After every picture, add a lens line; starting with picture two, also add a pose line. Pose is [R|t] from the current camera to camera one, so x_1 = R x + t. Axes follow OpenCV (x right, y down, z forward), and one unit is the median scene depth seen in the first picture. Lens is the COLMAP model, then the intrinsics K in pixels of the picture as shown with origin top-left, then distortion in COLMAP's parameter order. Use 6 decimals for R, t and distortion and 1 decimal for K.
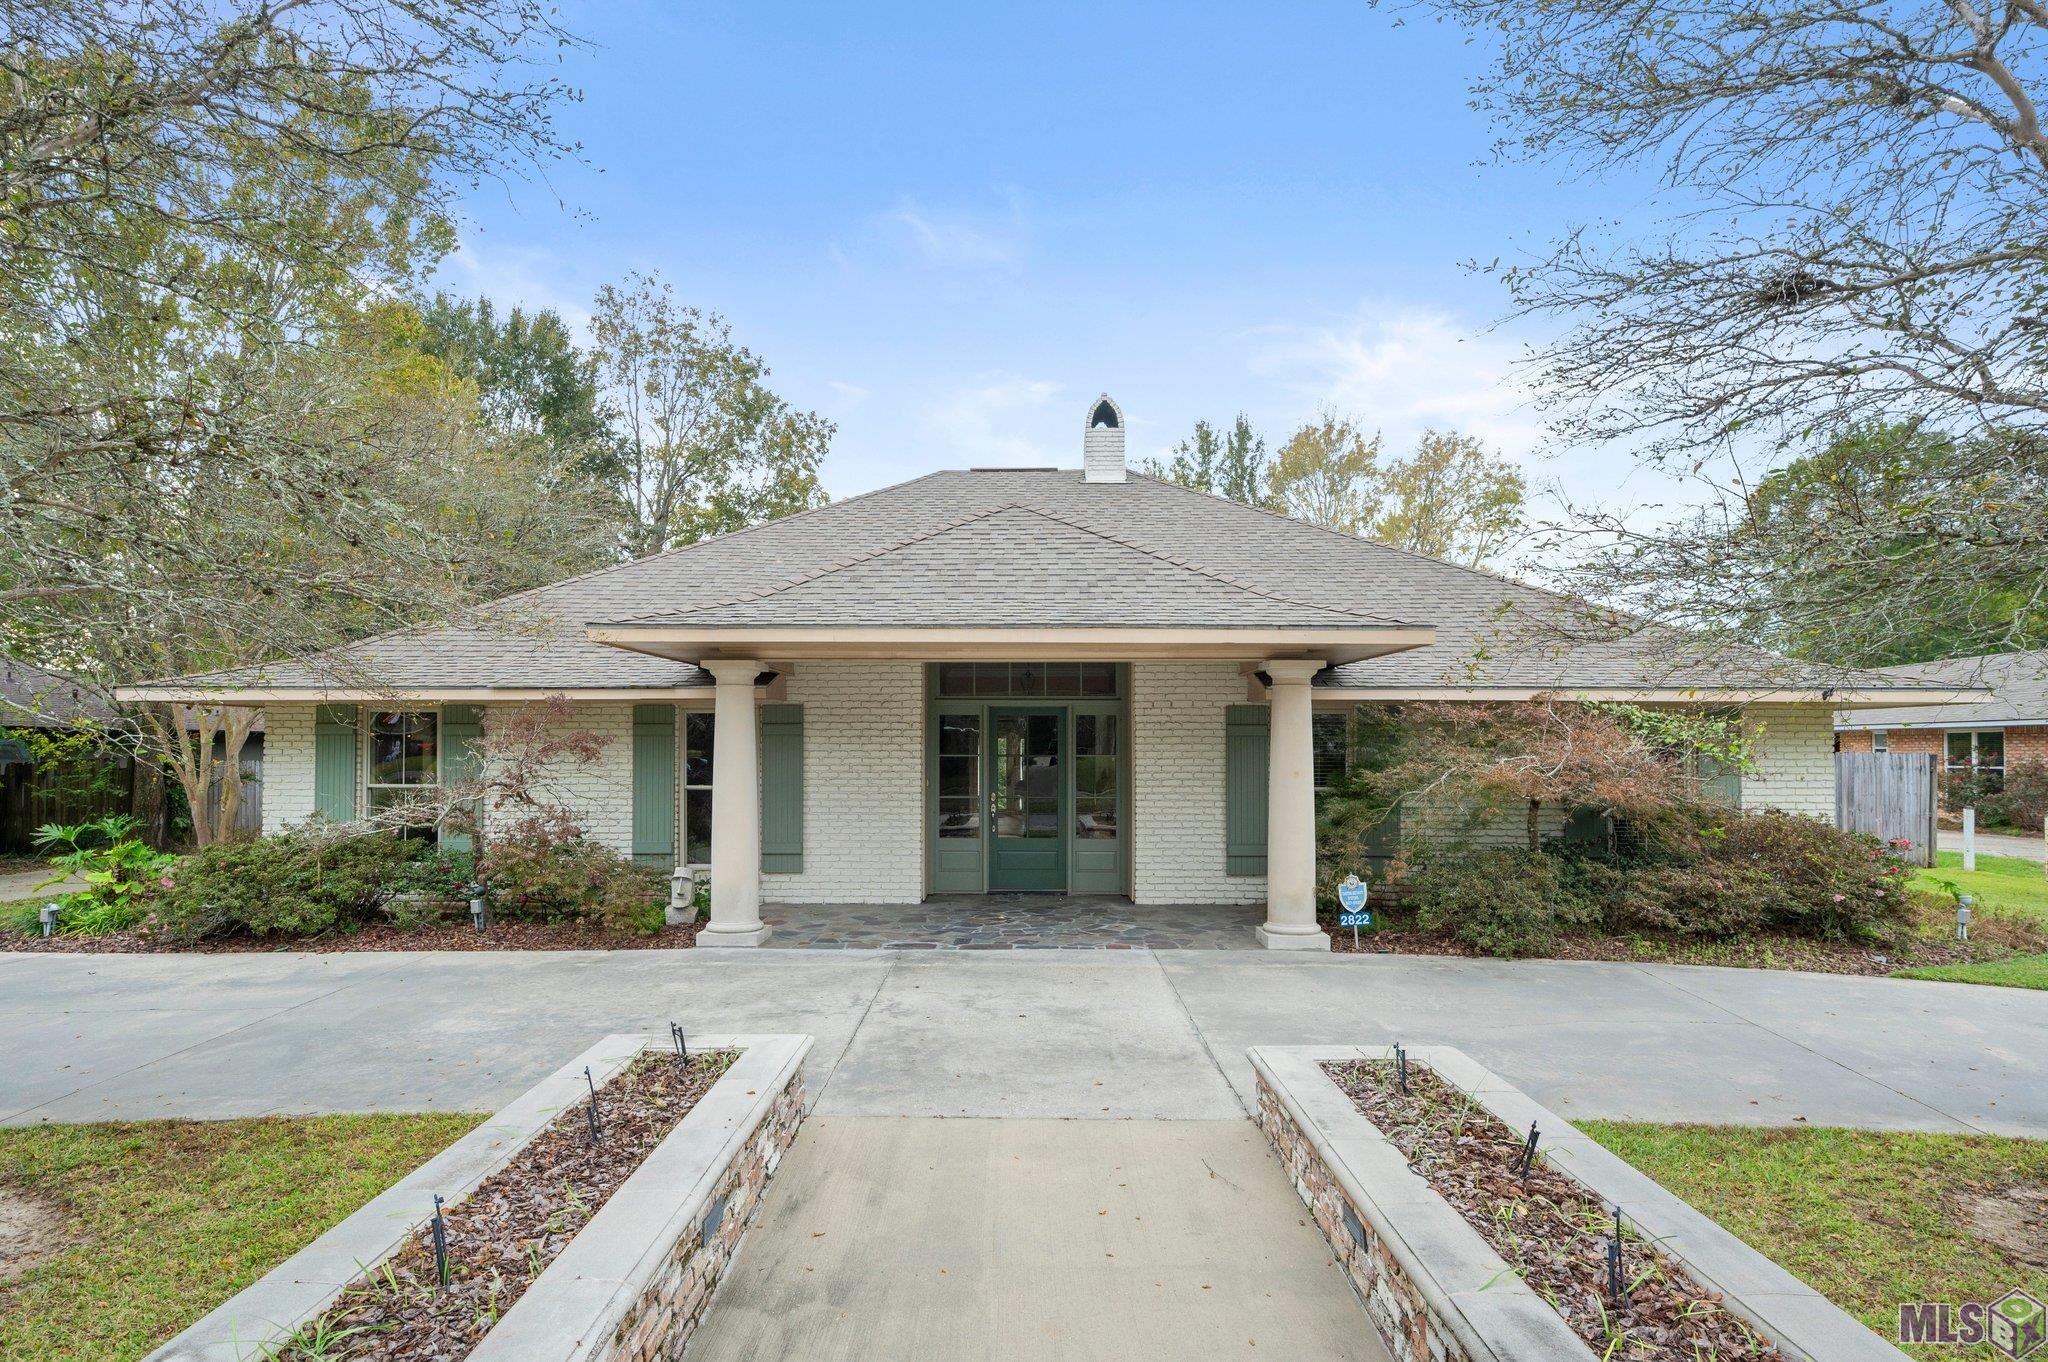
lens RADIAL K [[1065.4, 0, 1013.3], [0, 1065.4, 702.3], [0, 0, 1]] dist [-0.003414, 0.000726]
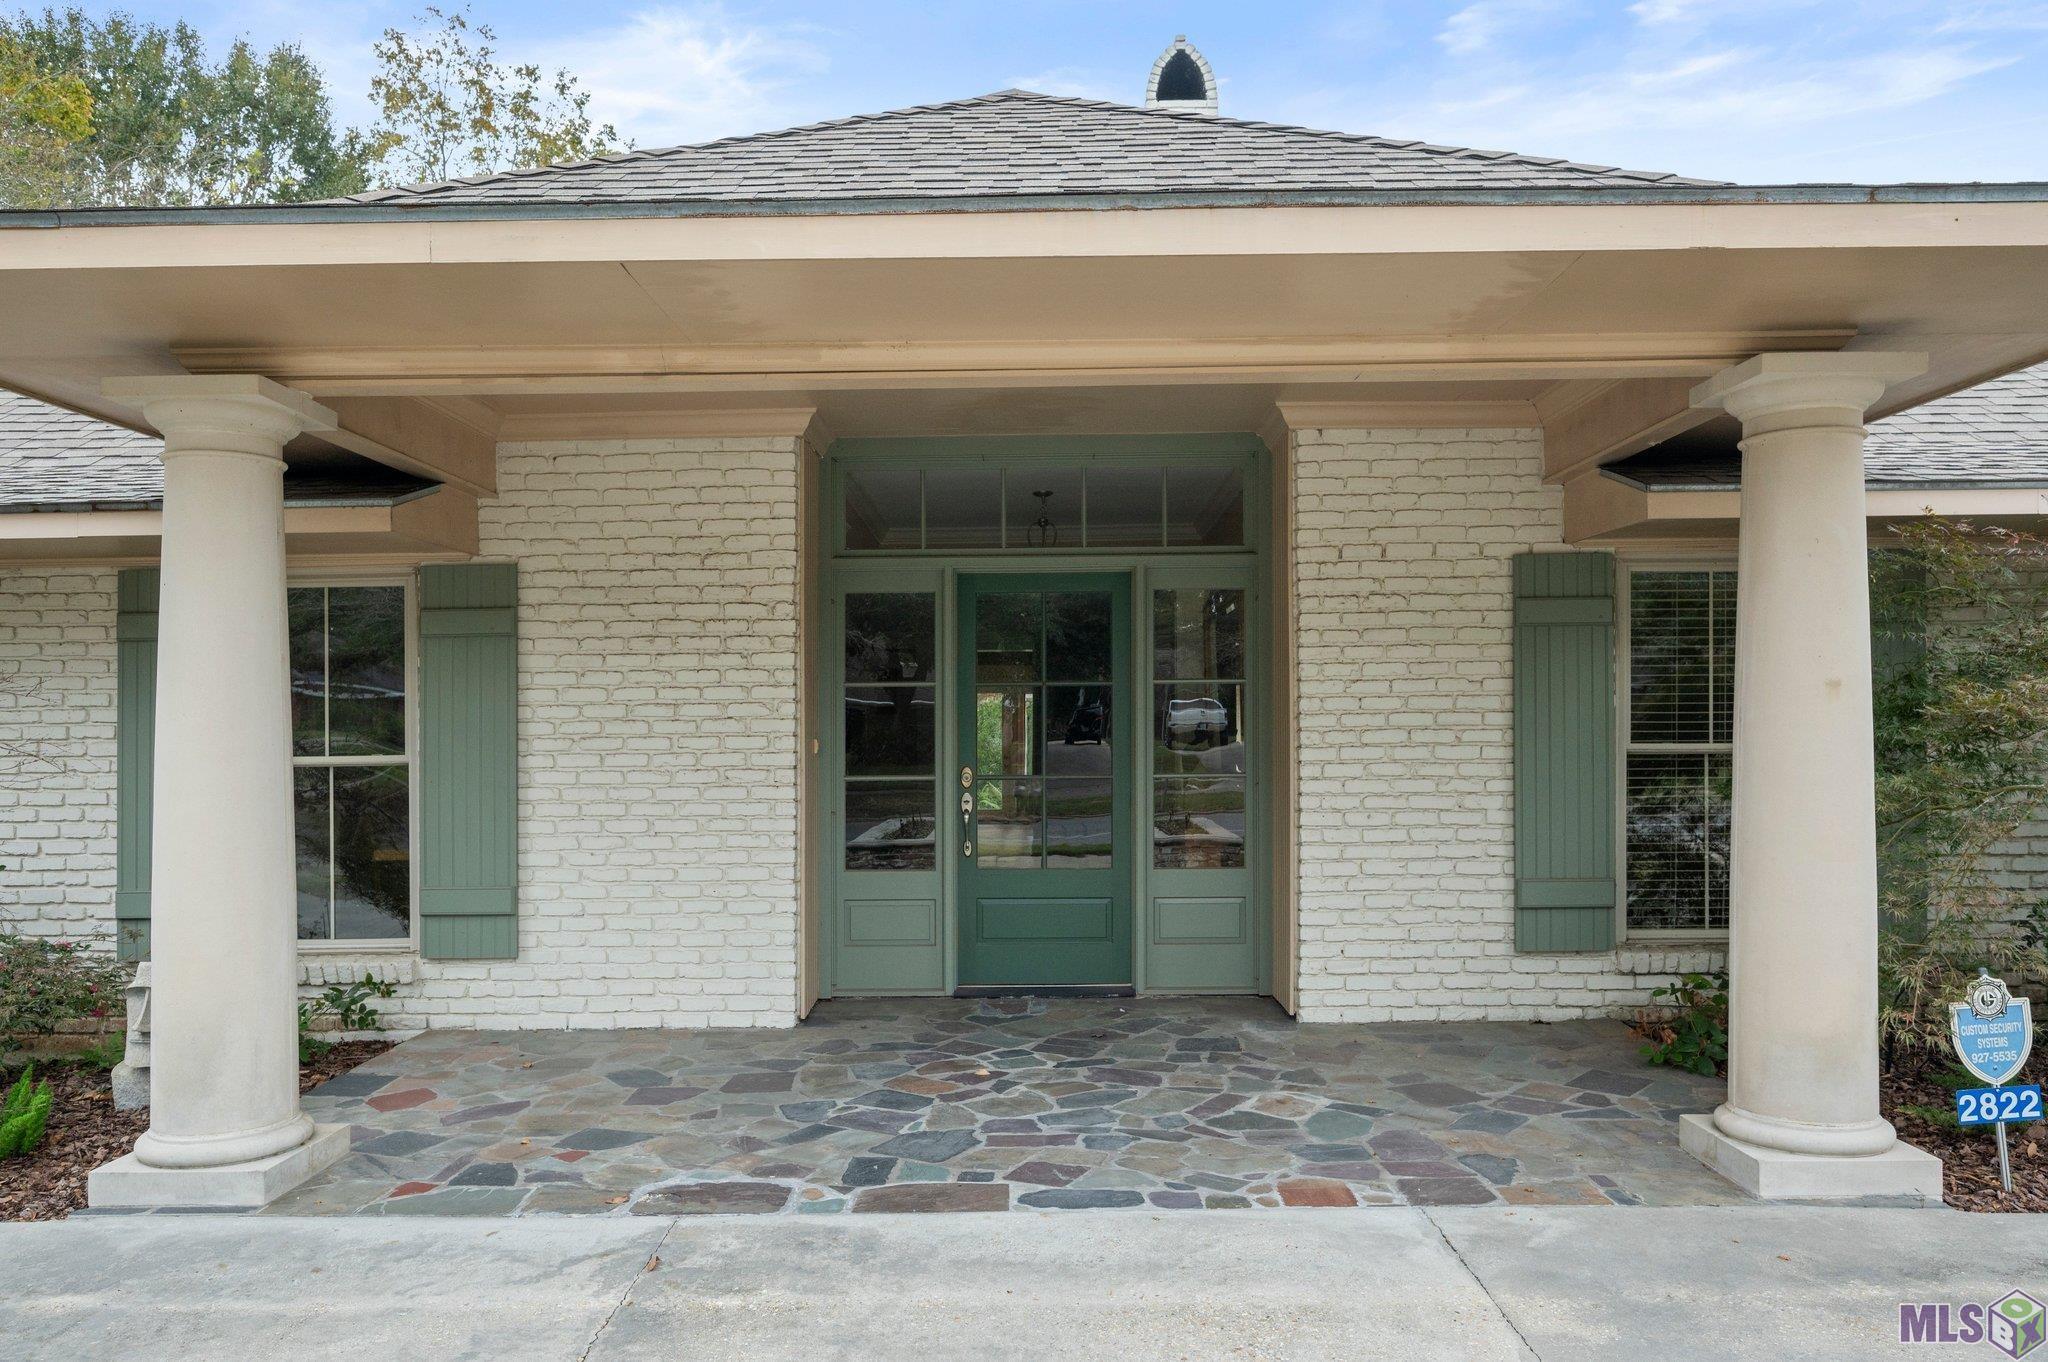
lens RADIAL K [[1413.8, 0, 1029.2], [0, 1413.8, 691.3], [0, 0, 1]] dist [0.005844, -0.003886]
pose [[0.999918, -0.009538, 0.008564, 0.002431], [0.009416, 0.999855, 0.014158, 0.047799], [-0.008697, -0.014076, 0.999863, 0.436412]]
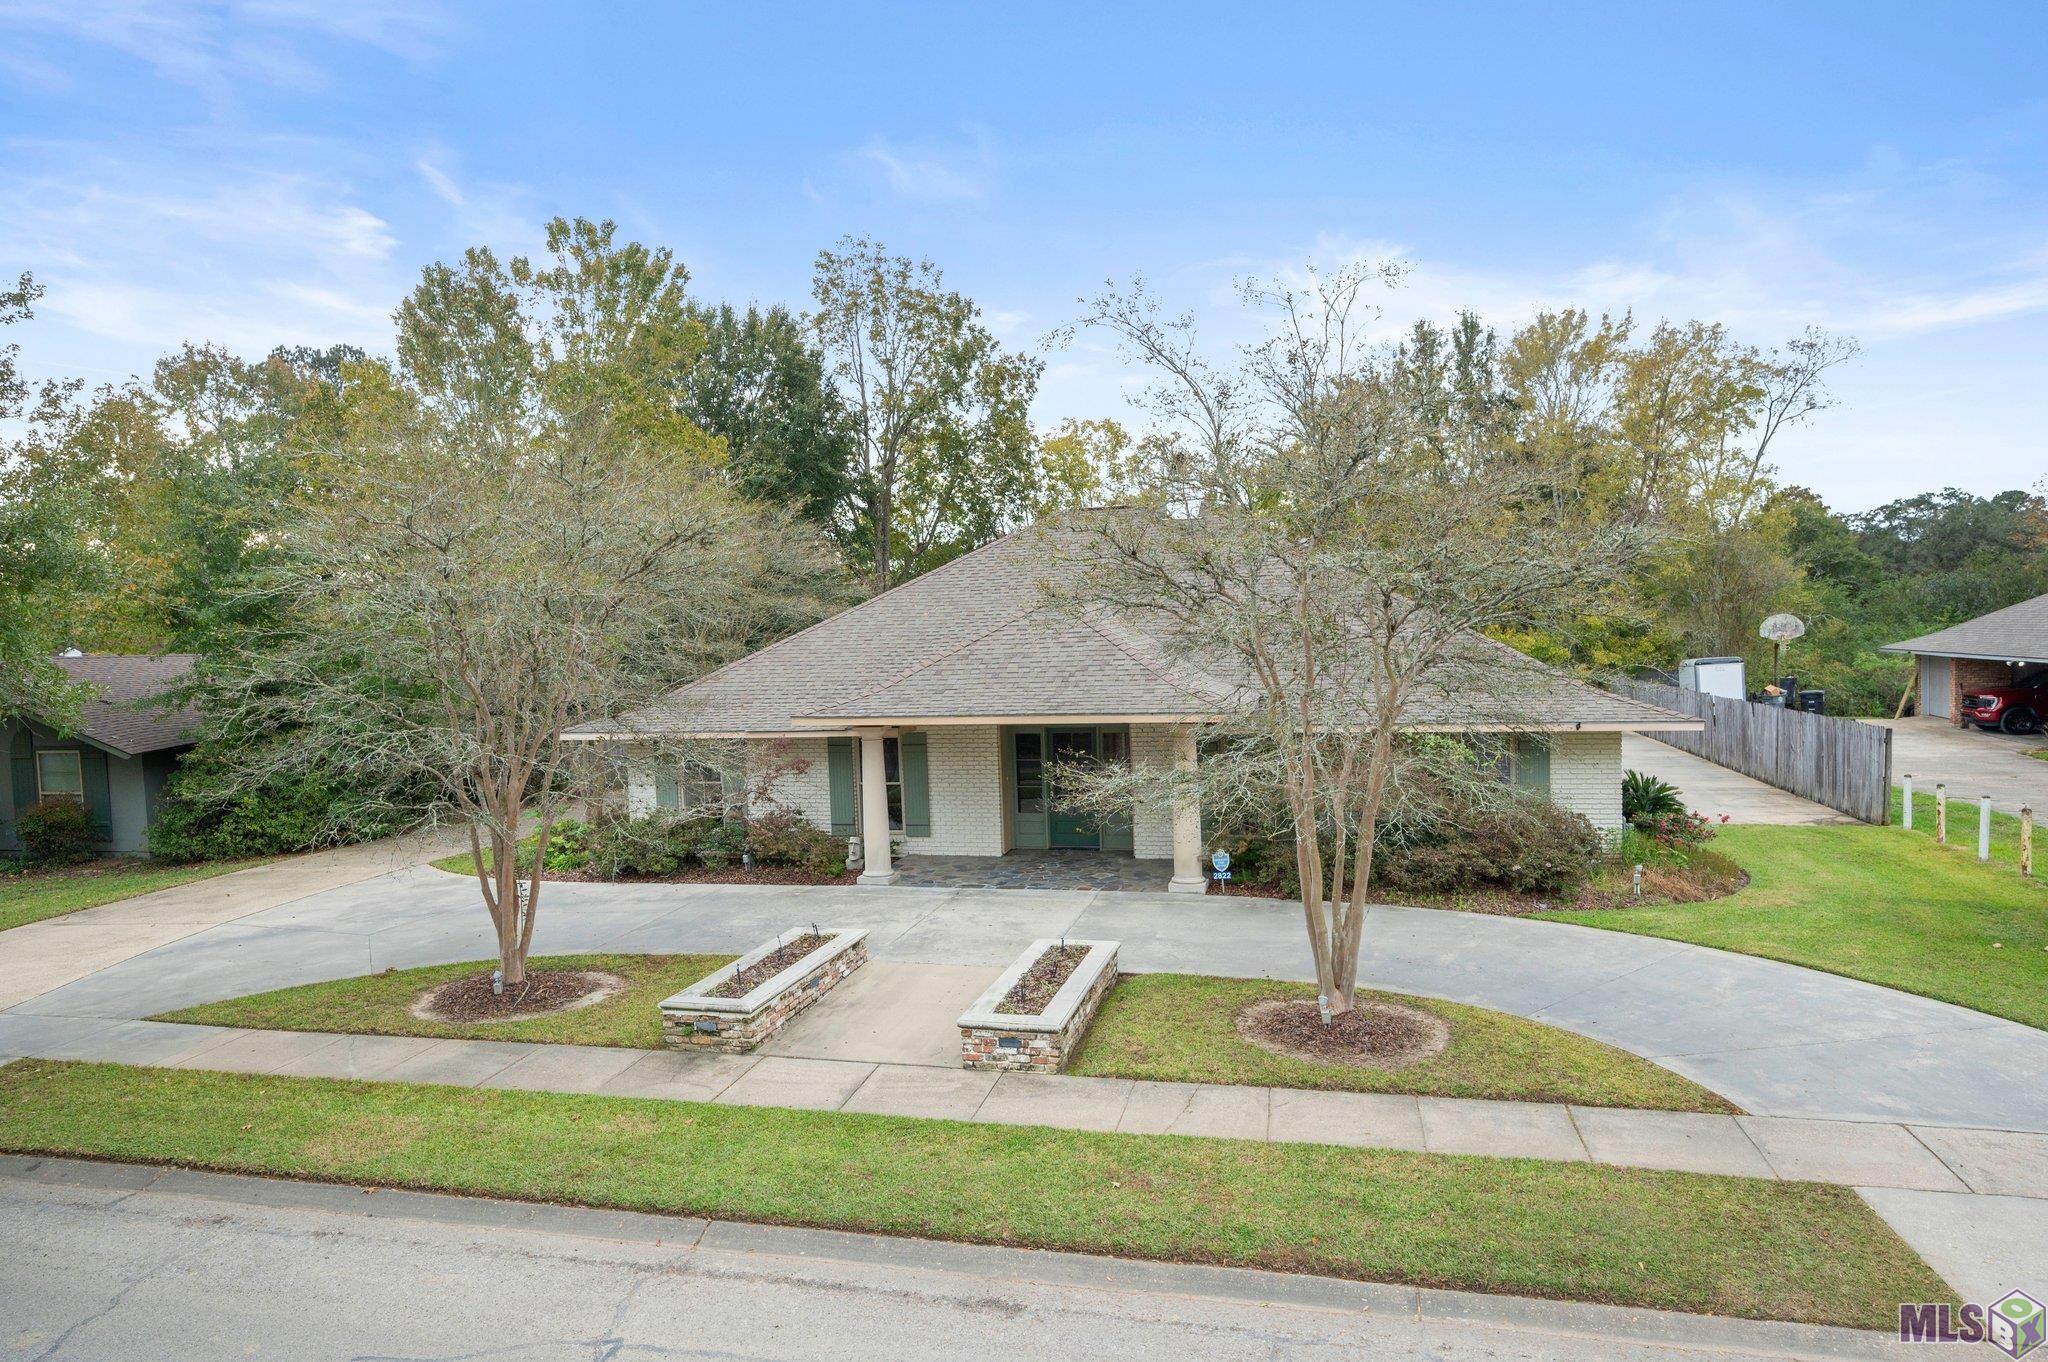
lens RADIAL K [[1229.7, 0, 1016.4], [0, 1229.7, 663.7], [0, 0, 1]] dist [-0.008070, -0.000084]
pose [[0.968926, -0.026182, -0.245961, 0.394656], [0.044144, 0.996722, 0.067802, -0.221949], [0.243379, -0.076553, 0.966905, -0.751608]]
